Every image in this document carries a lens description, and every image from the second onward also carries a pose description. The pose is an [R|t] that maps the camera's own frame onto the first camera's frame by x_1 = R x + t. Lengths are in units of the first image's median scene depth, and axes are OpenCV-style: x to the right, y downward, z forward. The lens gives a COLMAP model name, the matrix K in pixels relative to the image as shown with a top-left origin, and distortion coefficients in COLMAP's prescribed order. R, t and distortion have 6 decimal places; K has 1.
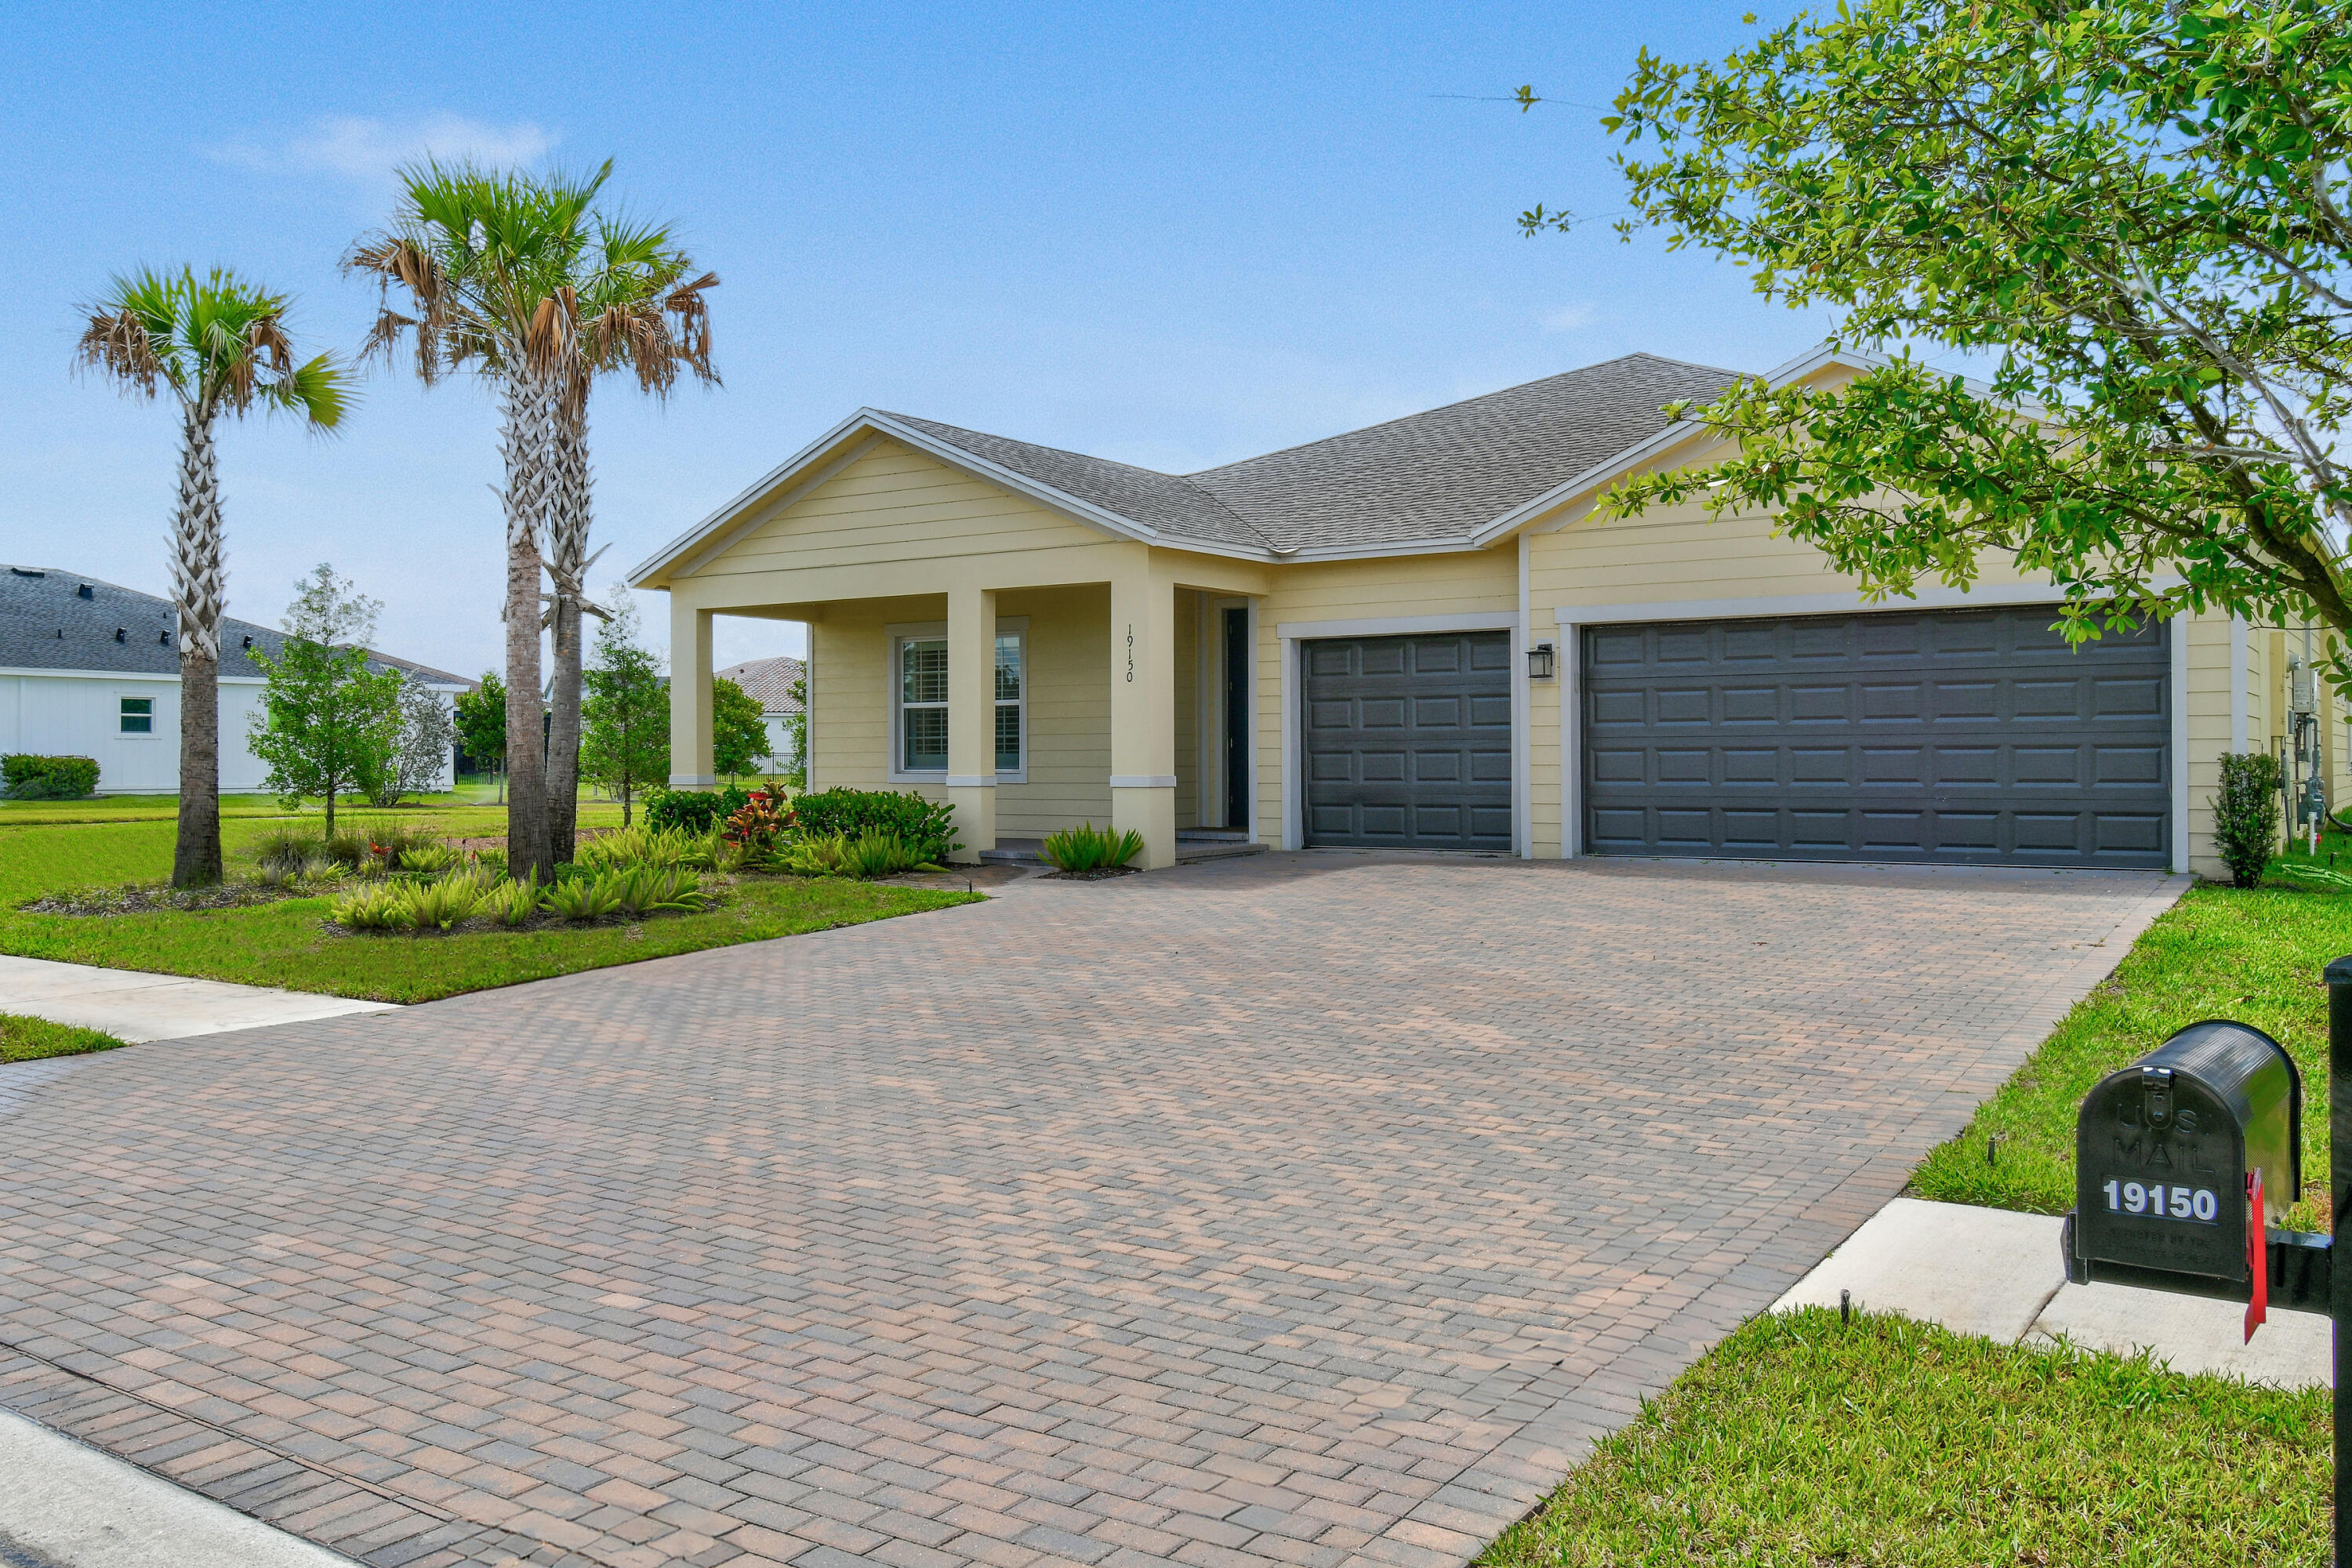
lens RADIAL K [[1886.8, 0, 1188.1], [0, 1886.8, 770.1], [0, 0, 1]] dist [0.009141, -0.000352]
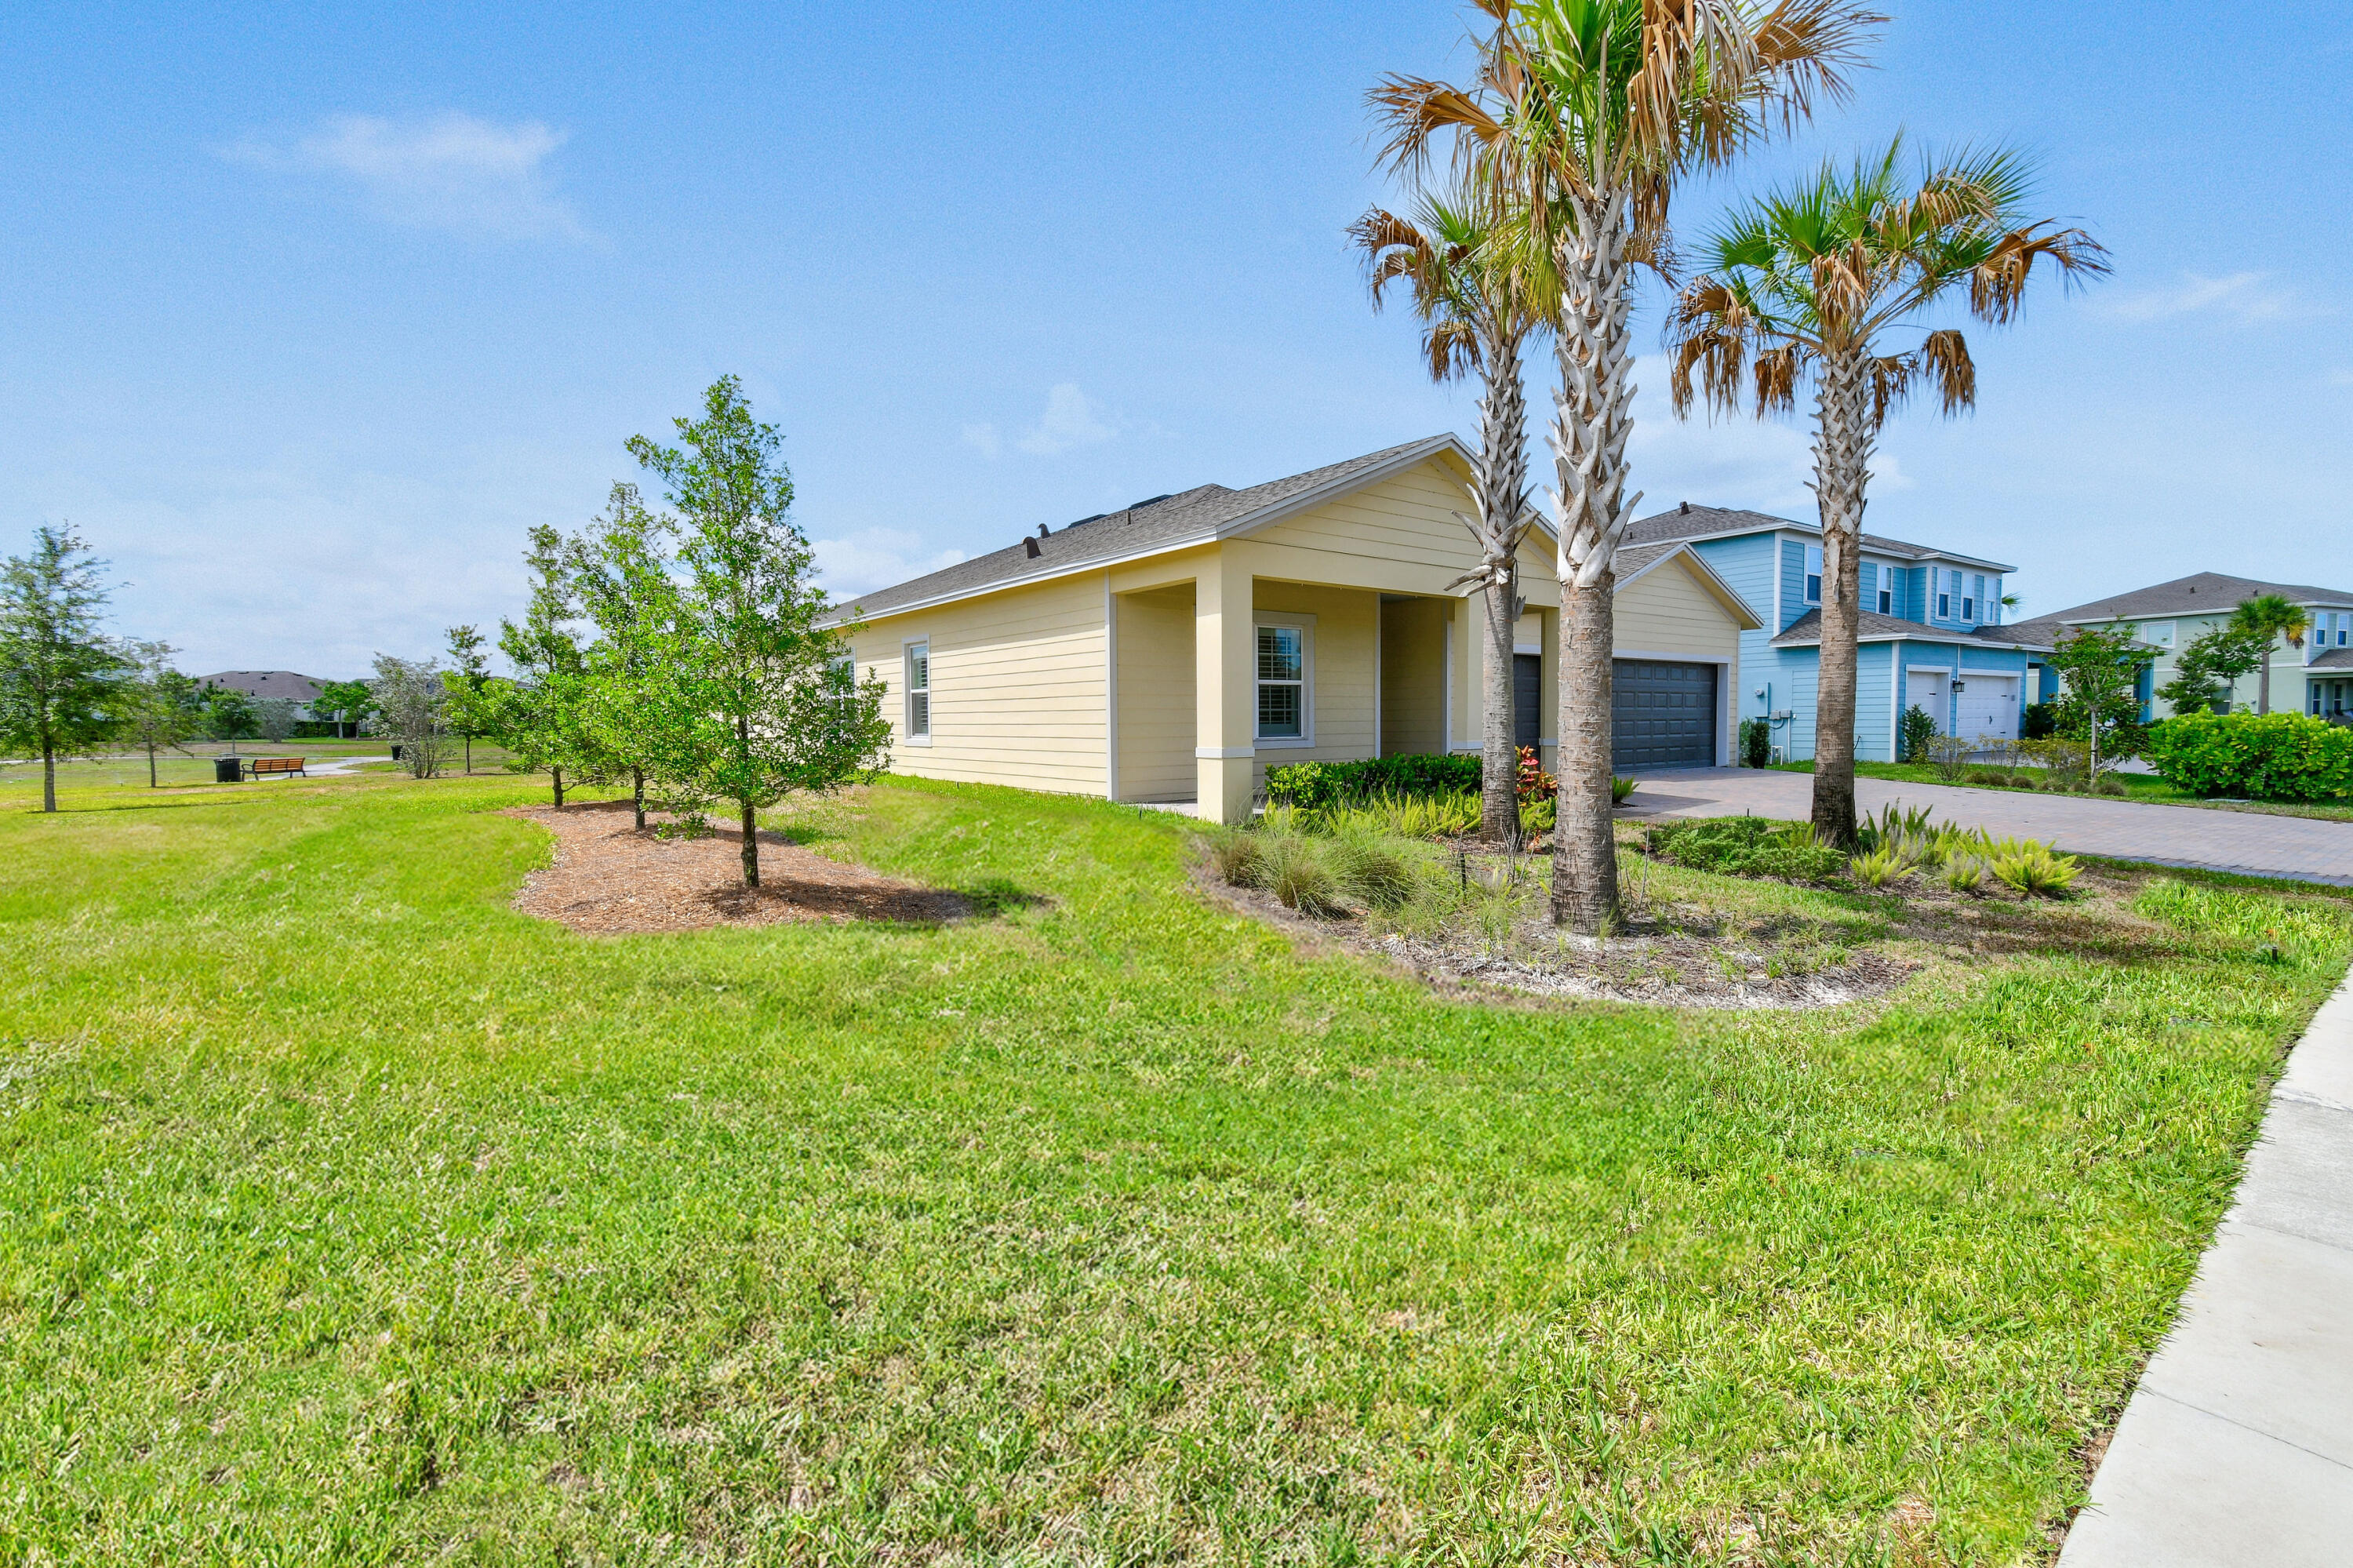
lens RADIAL K [[1032.4, 0, 1196.7], [0, 1032.4, 757.7], [0, 0, 1]] dist [0.020394, -0.000229]
pose [[0.315909, -0.035217, 0.948136, -1.113950], [0.007846, 0.999374, 0.034506, -0.015571], [-0.948757, -0.003462, 0.315987, 1.244741]]
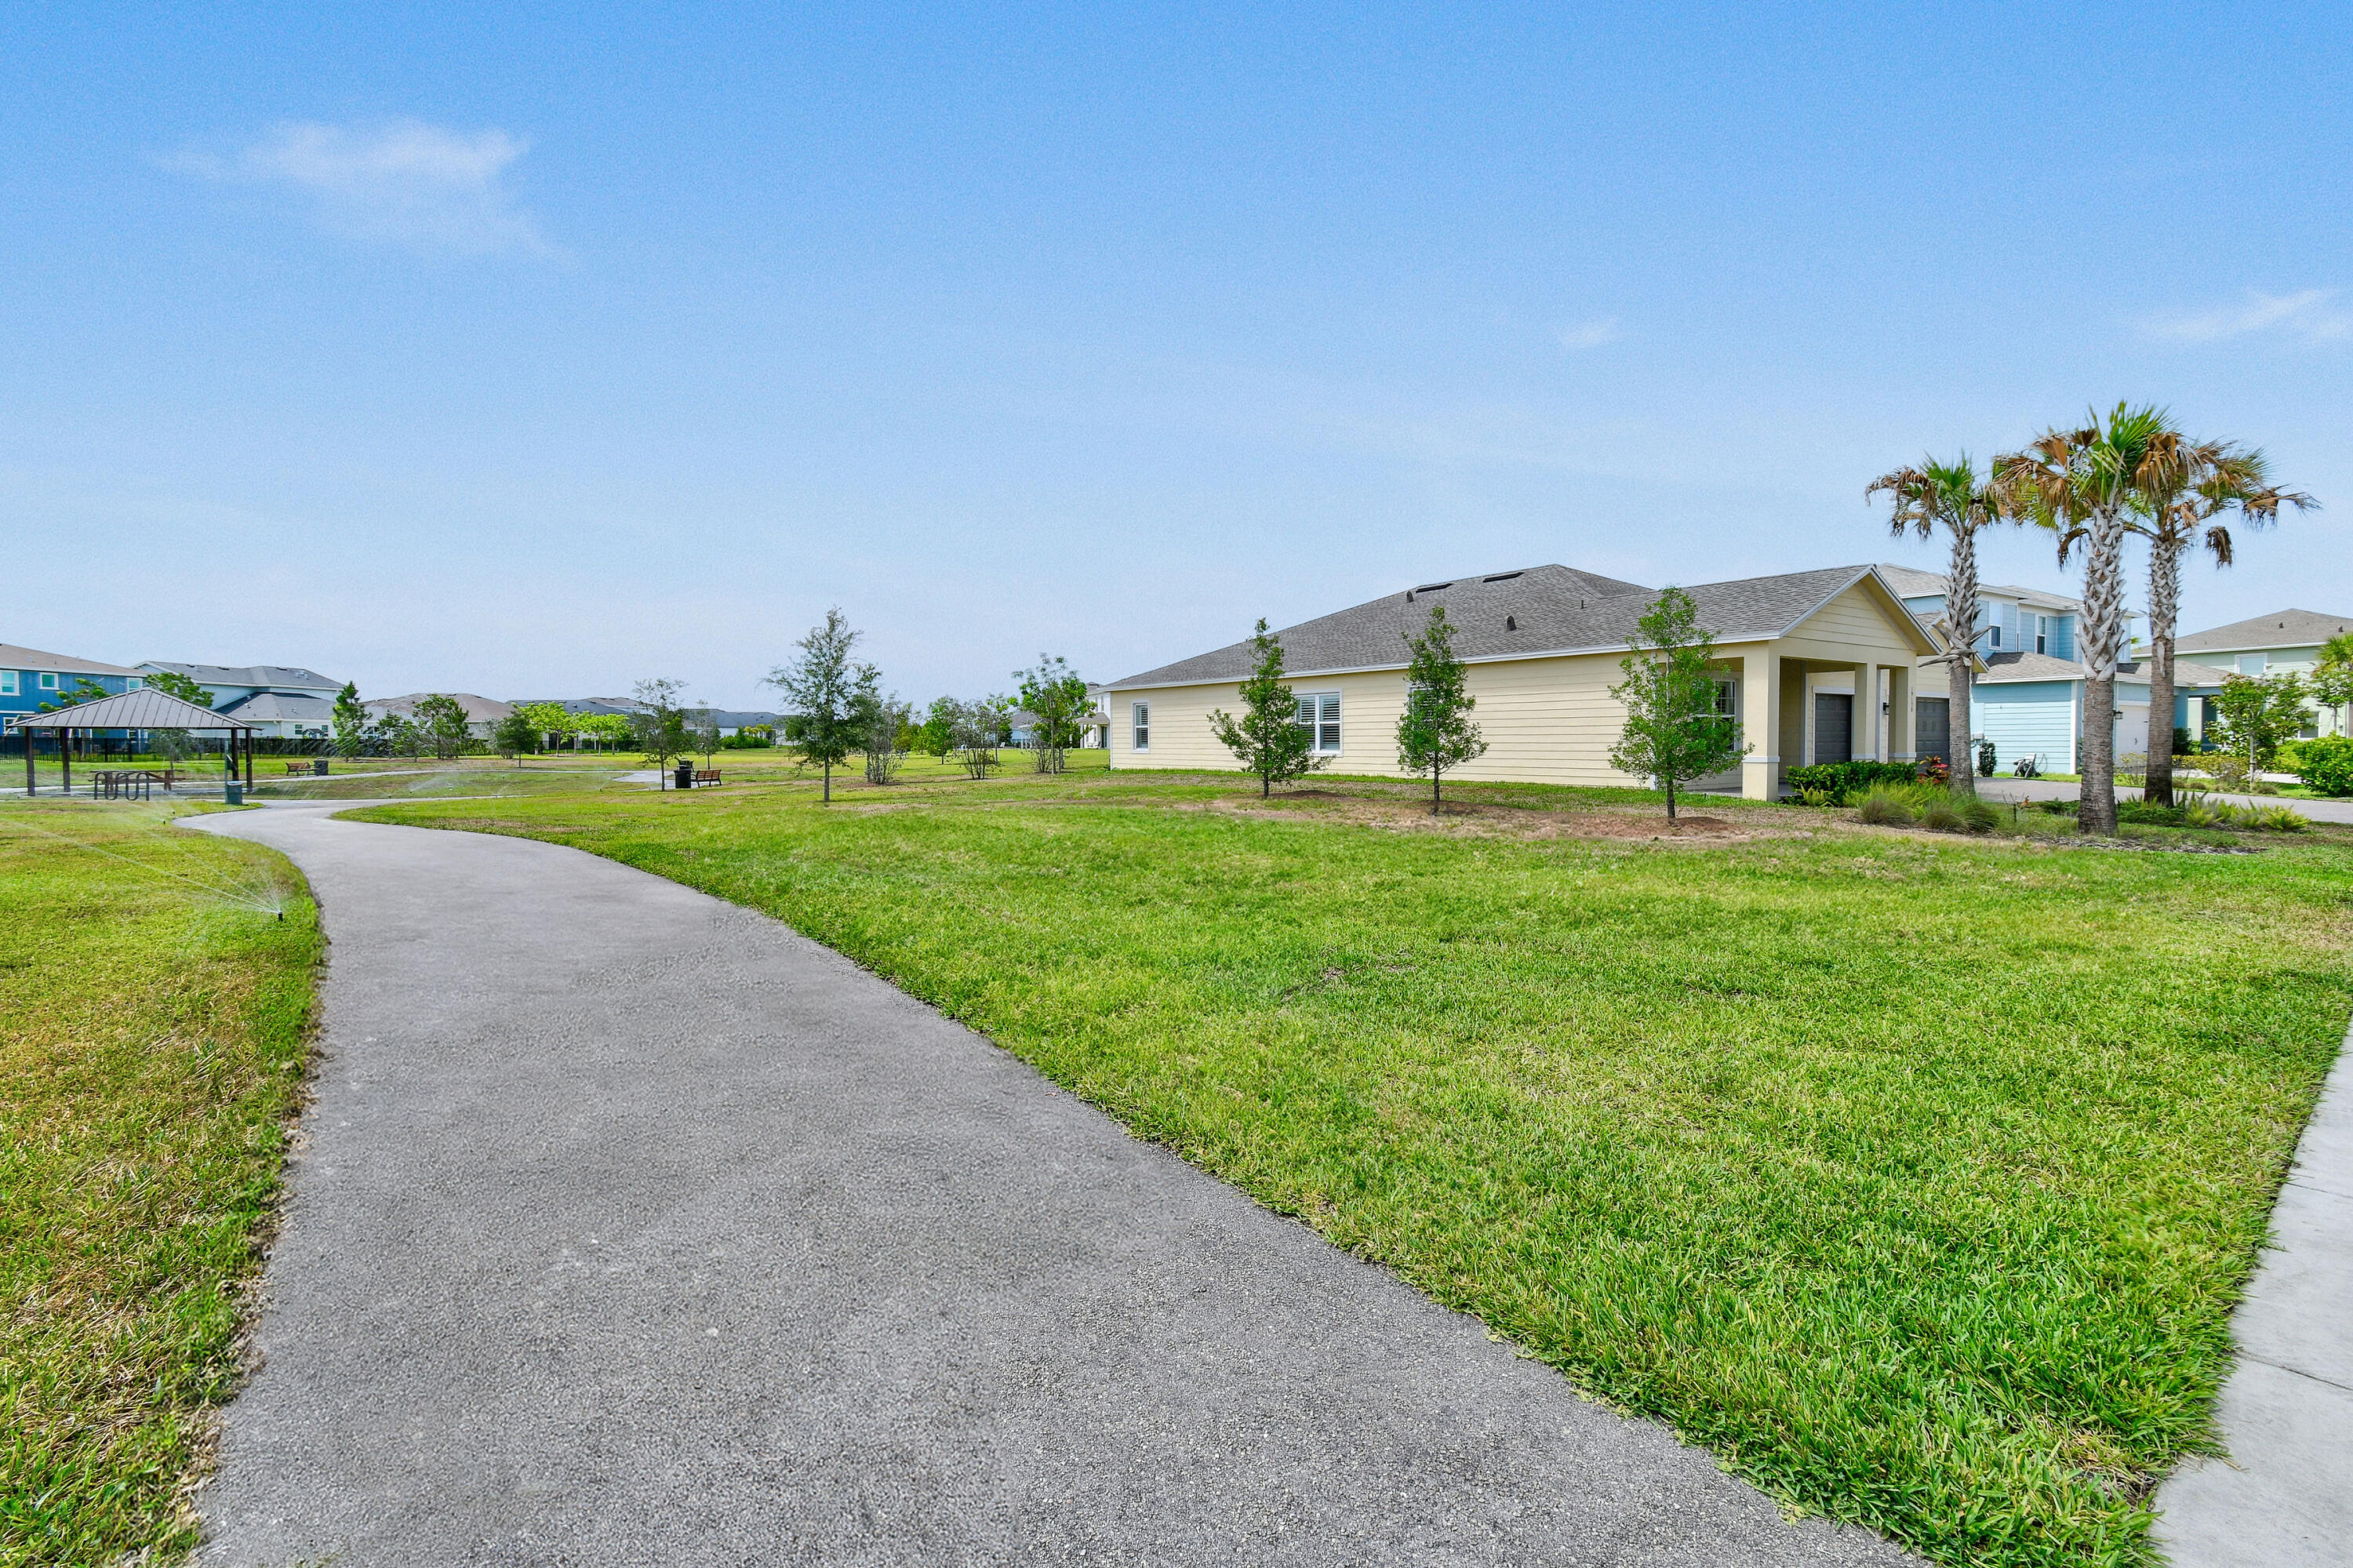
lens RADIAL K [[1032.4, 0, 1196.7], [0, 1032.4, 757.7], [0, 0, 1]] dist [0.020394, -0.000229]
pose [[0.342093, -0.017659, 0.939500, -1.870056], [0.005066, 0.999844, 0.016948, -0.020790], [-0.939653, -0.001039, 0.342128, 1.694654]]
